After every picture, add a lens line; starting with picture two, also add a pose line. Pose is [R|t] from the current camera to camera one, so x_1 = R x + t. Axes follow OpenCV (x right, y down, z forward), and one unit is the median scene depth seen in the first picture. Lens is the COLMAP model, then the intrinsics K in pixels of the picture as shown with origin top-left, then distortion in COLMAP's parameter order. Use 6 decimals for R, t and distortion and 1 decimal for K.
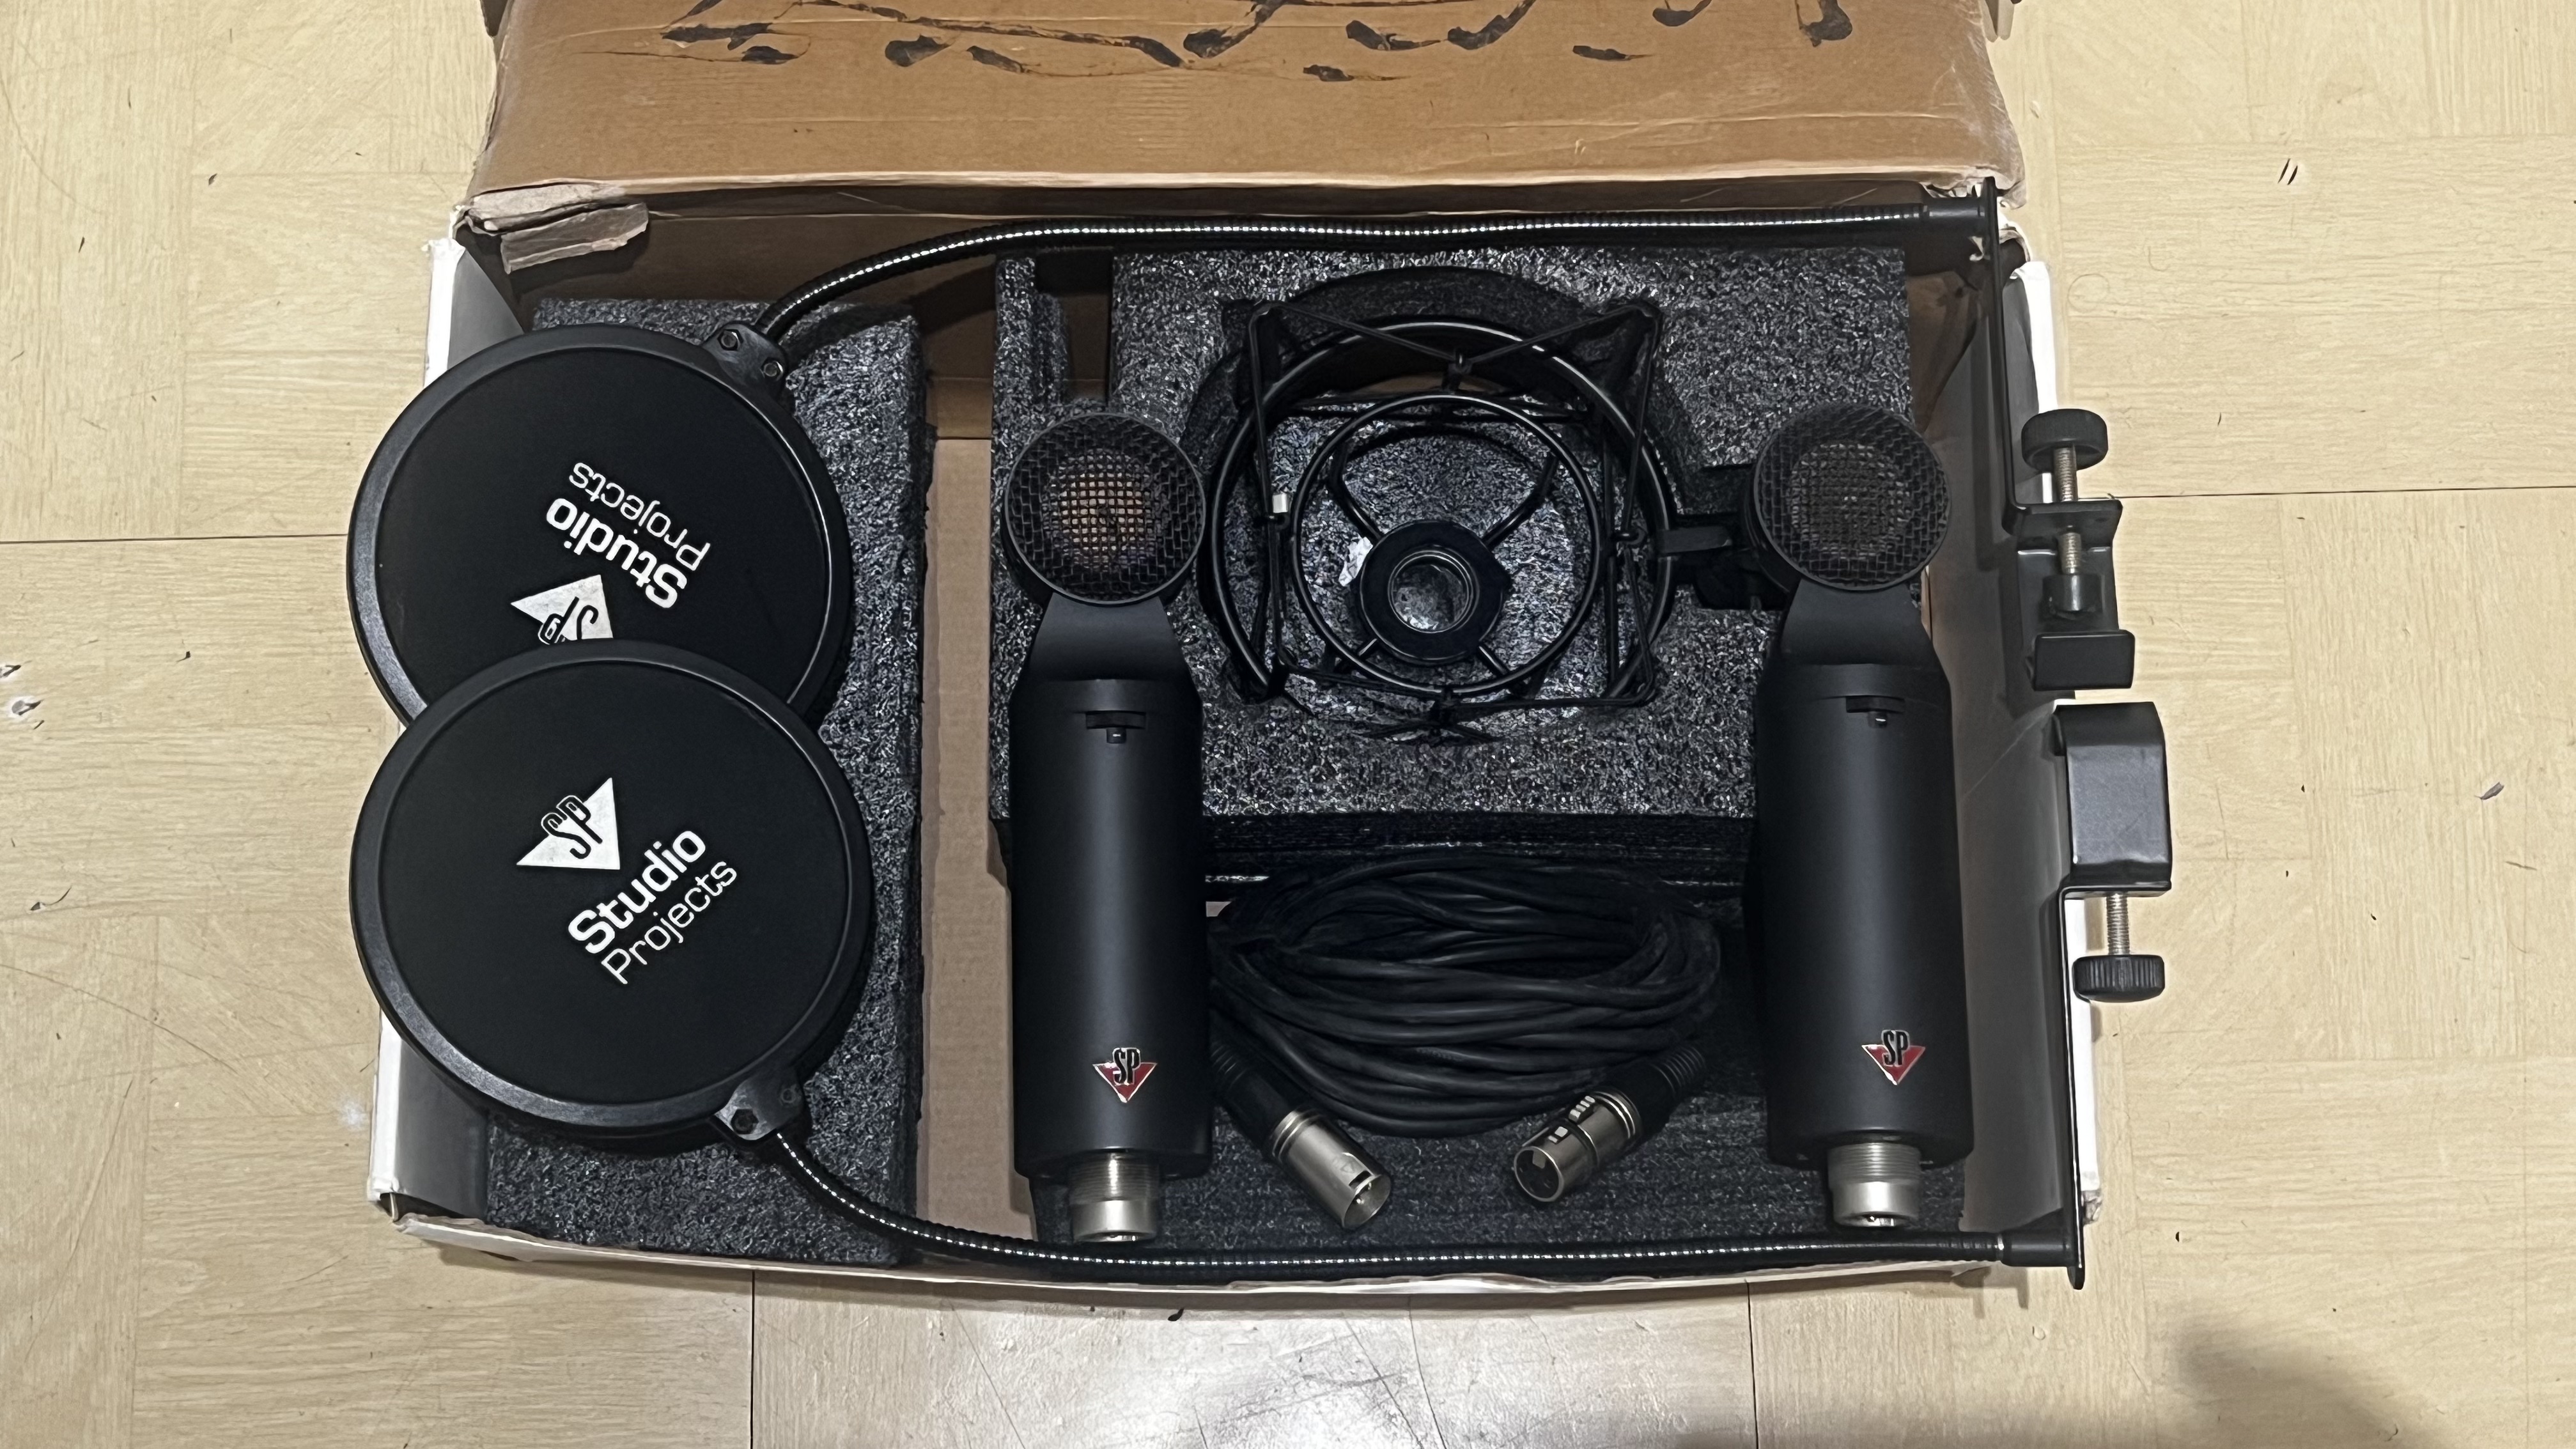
lens RADIAL K [[3618.2, 0, 1269.7], [0, 3618.2, 724.9], [0, 0, 1]] dist [0.250450, -0.903685]
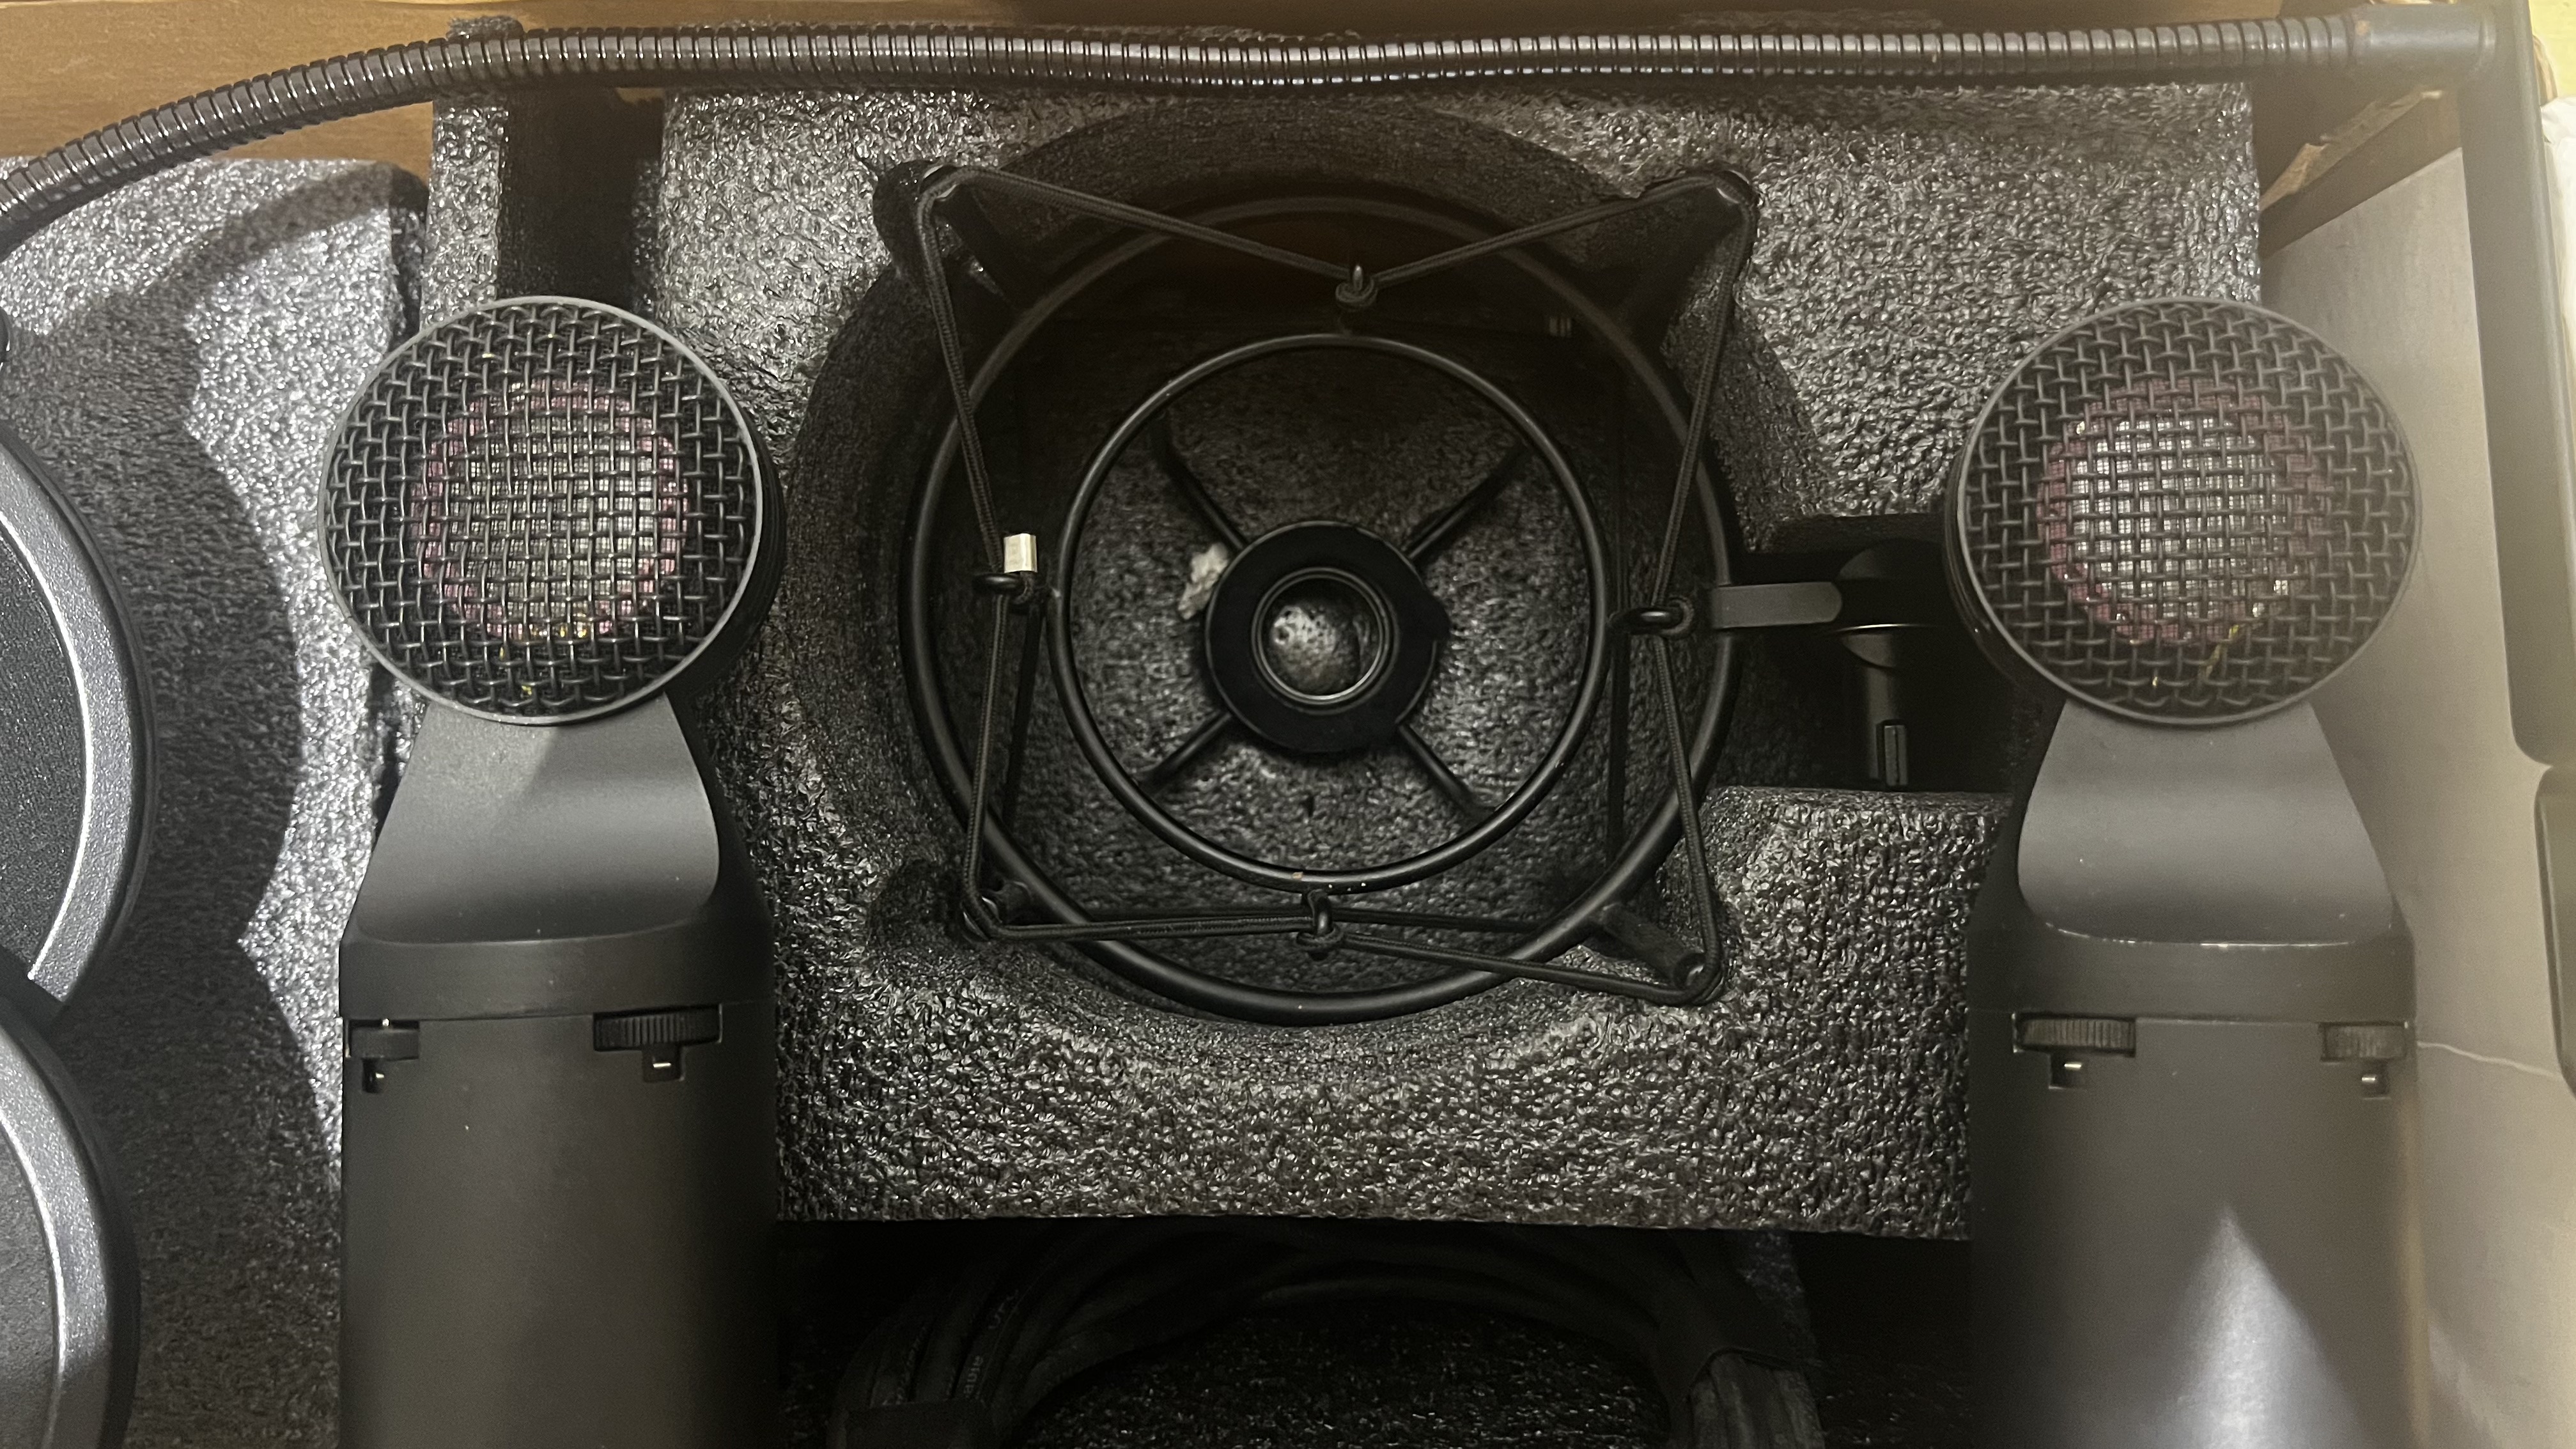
lens RADIAL K [[1972.2, 0, 1288.0], [0, 1972.2, 724.5], [0, 0, 1]] dist [0.064761, -0.125740]
pose [[0.999618, 0.009177, -0.026083, 0.053717], [-0.004199, 0.982759, 0.184845, -0.095321], [0.027330, -0.184665, 0.982422, 0.745517]]
